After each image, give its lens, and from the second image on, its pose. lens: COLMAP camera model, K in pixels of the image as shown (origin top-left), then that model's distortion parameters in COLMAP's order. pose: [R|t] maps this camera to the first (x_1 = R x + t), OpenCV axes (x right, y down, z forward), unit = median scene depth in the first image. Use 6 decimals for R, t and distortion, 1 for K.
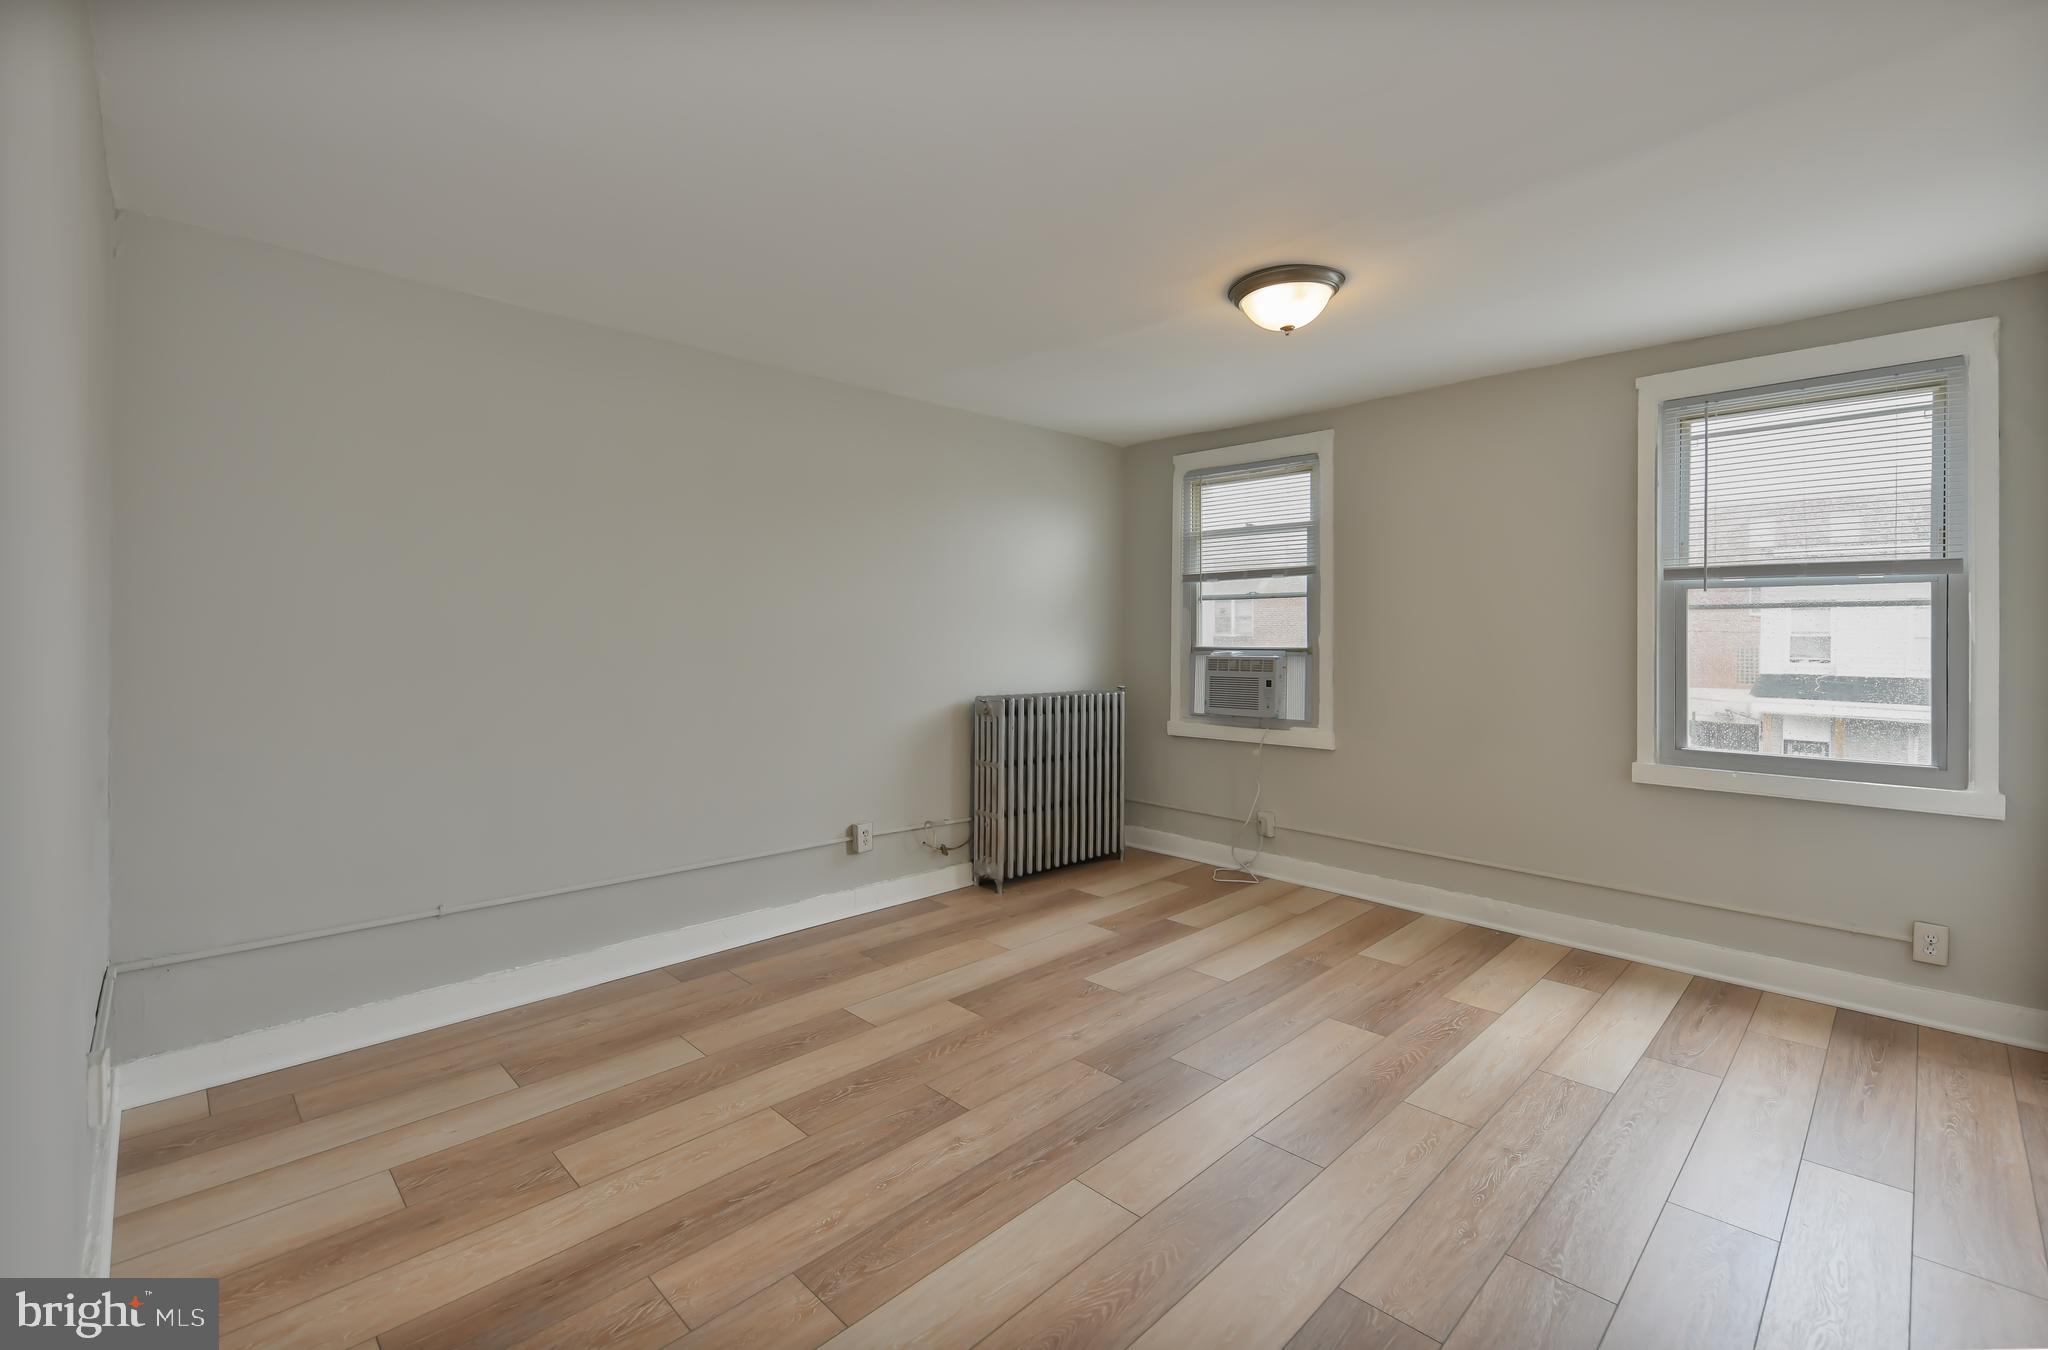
lens RADIAL K [[860.2, 0, 1055.9], [0, 860.2, 636.8], [0, 0, 1]] dist [0.001262, -0.003107]
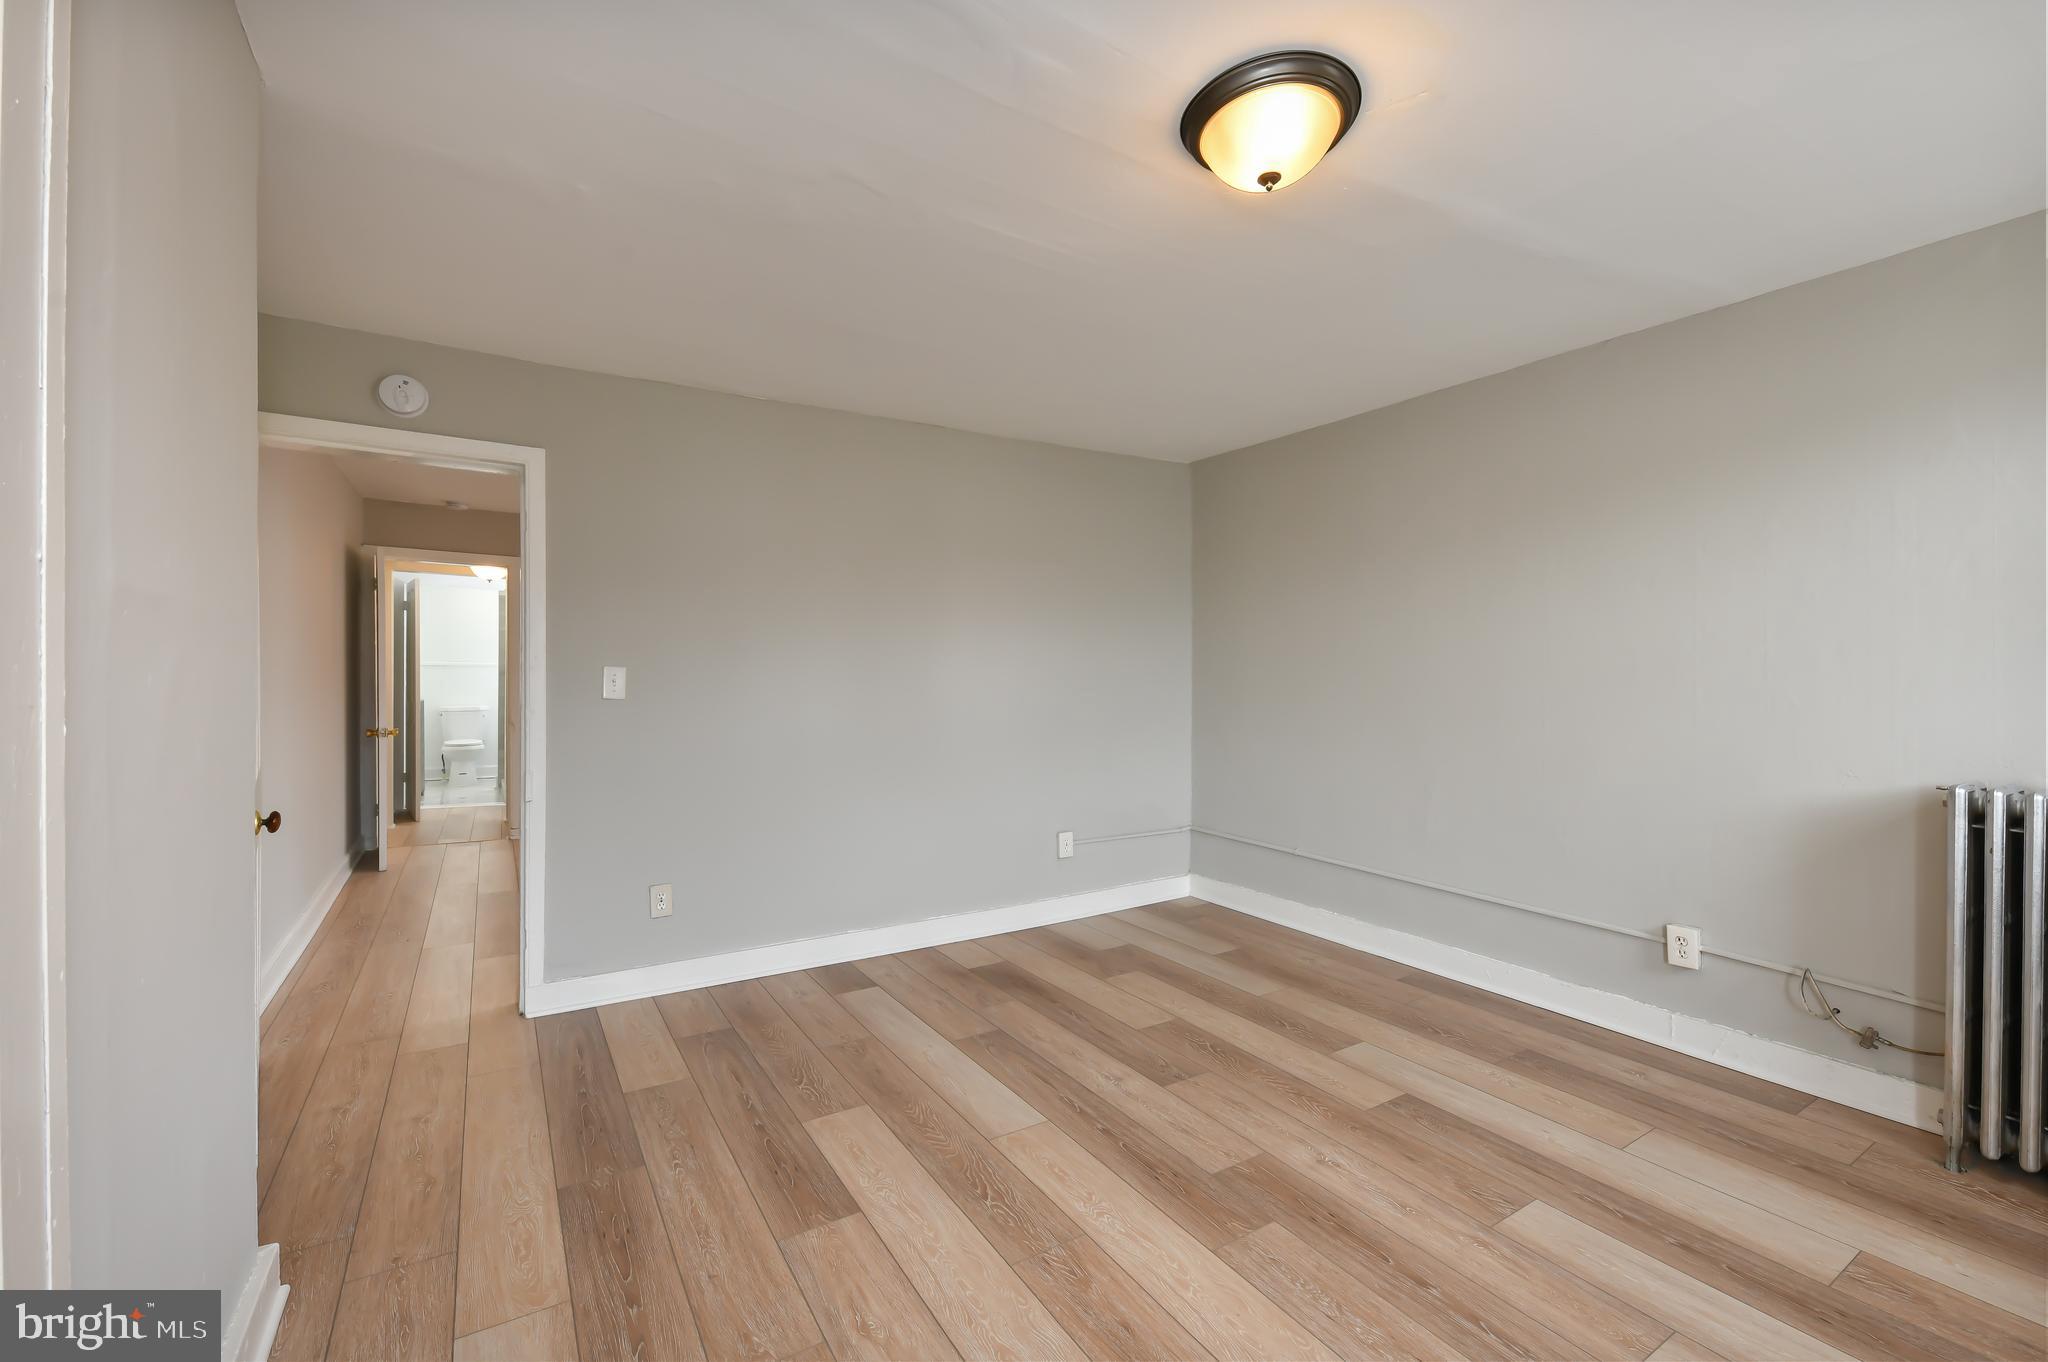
lens RADIAL K [[881.8, 0, 1020.6], [0, 881.8, 671.6], [0, 0, 1]] dist [0.015049, -0.009955]
pose [[-0.244035, 0.002840, -0.969762, 0.727309], [0.000201, 0.999996, 0.002877, 0.003019], [0.969766, 0.000507, -0.244035, 0.752798]]
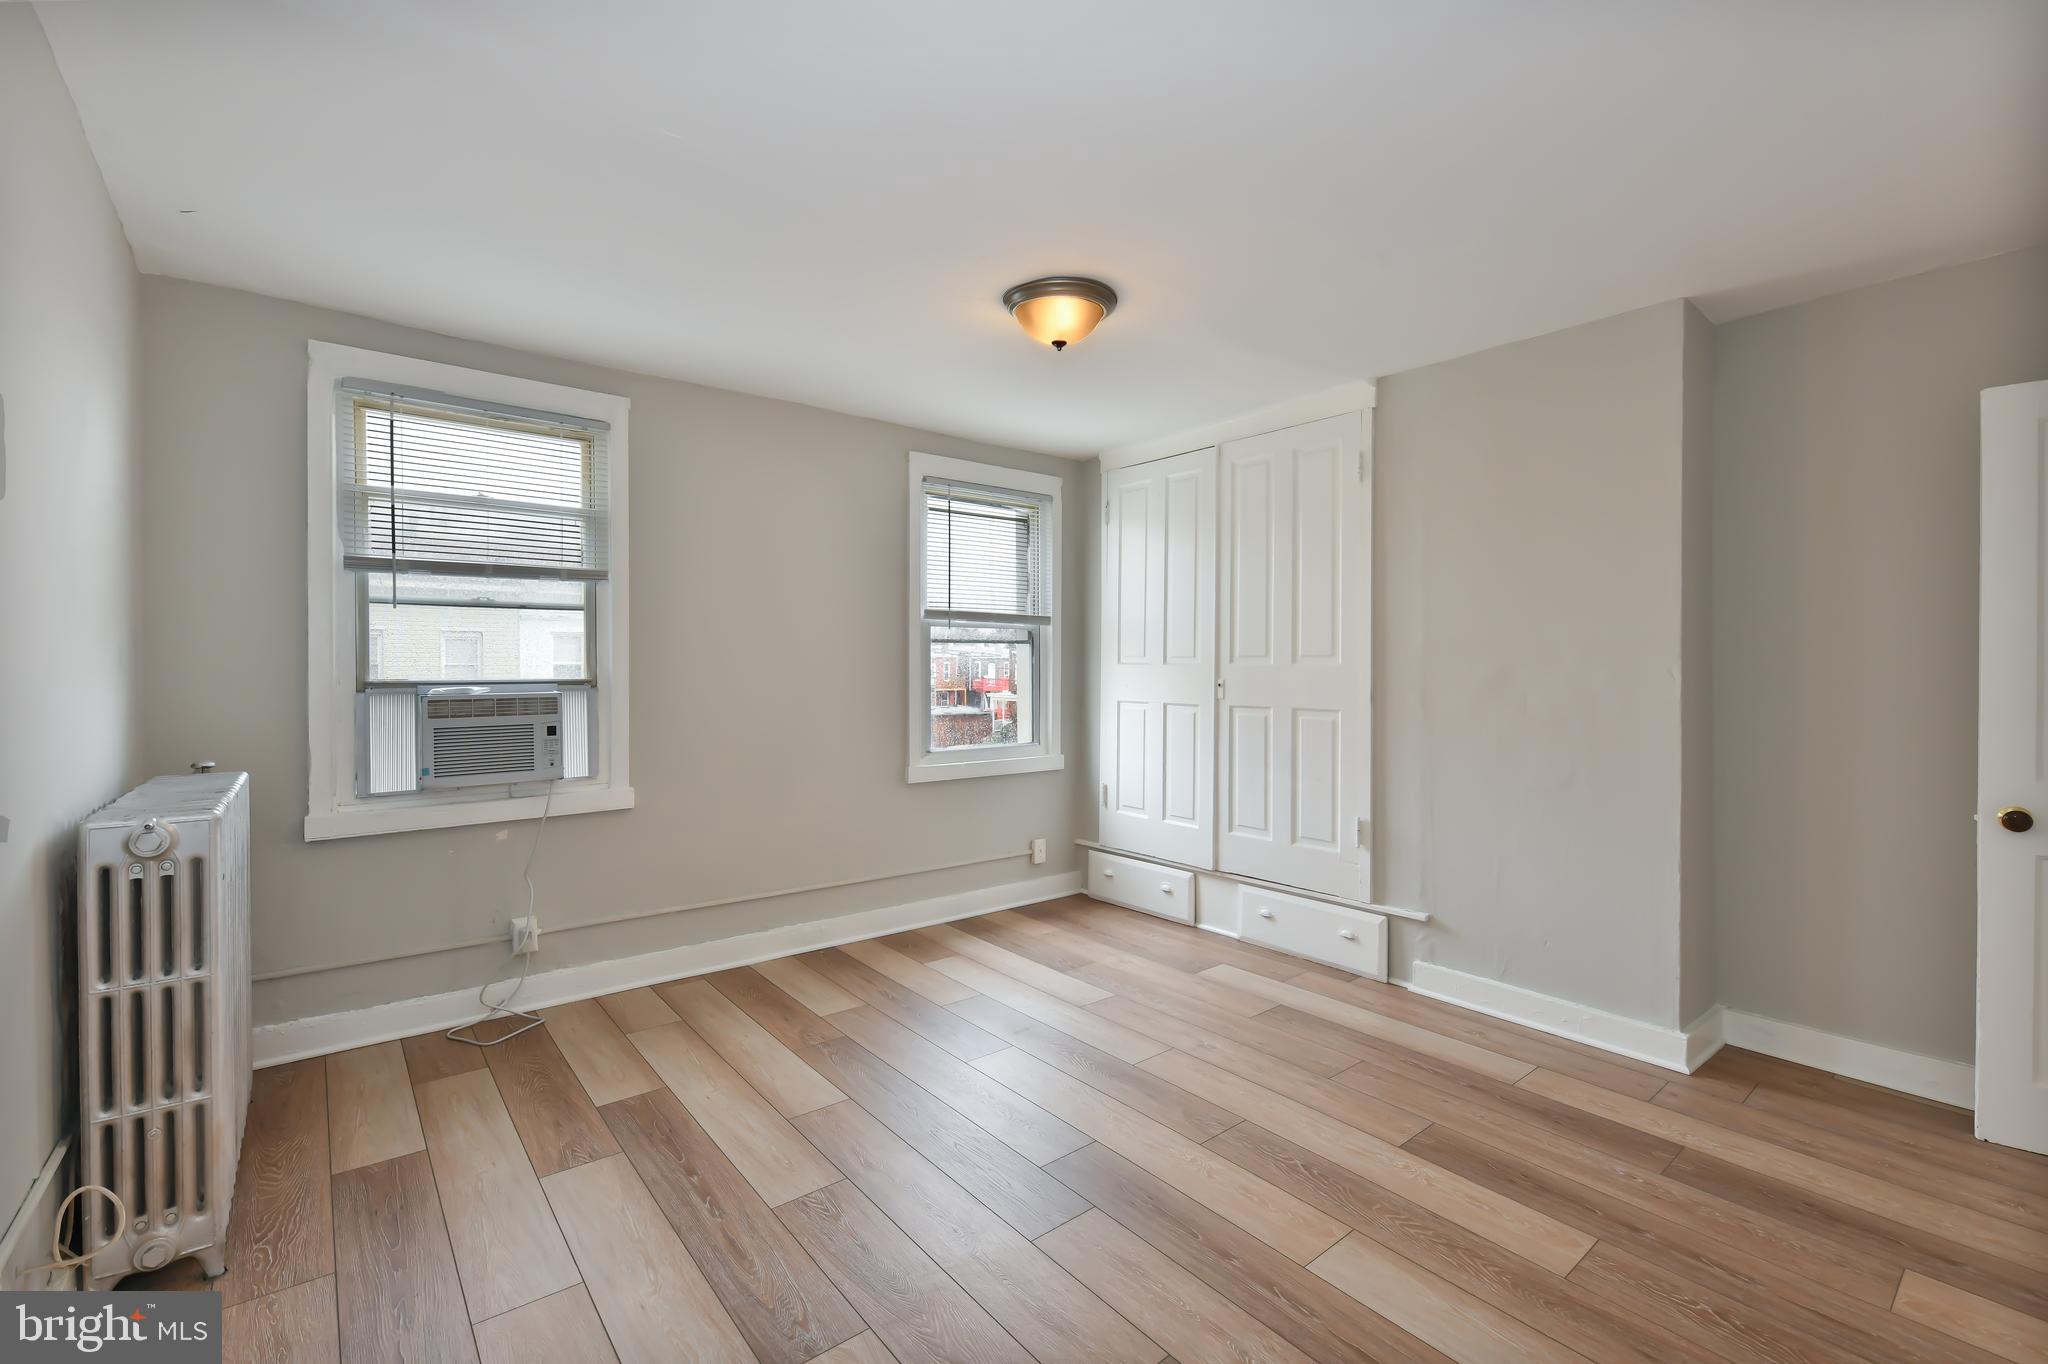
lens RADIAL K [[881.8, 0, 1020.6], [0, 881.8, 672.6], [0, 0, 1]] dist [0.015049, -0.009955]
pose [[0.129832, -0.013714, 0.991441, -0.556891], [-0.000848, 0.999902, 0.013942, -0.004667], [-0.991536, -0.002651, 0.129807, 0.702422]]
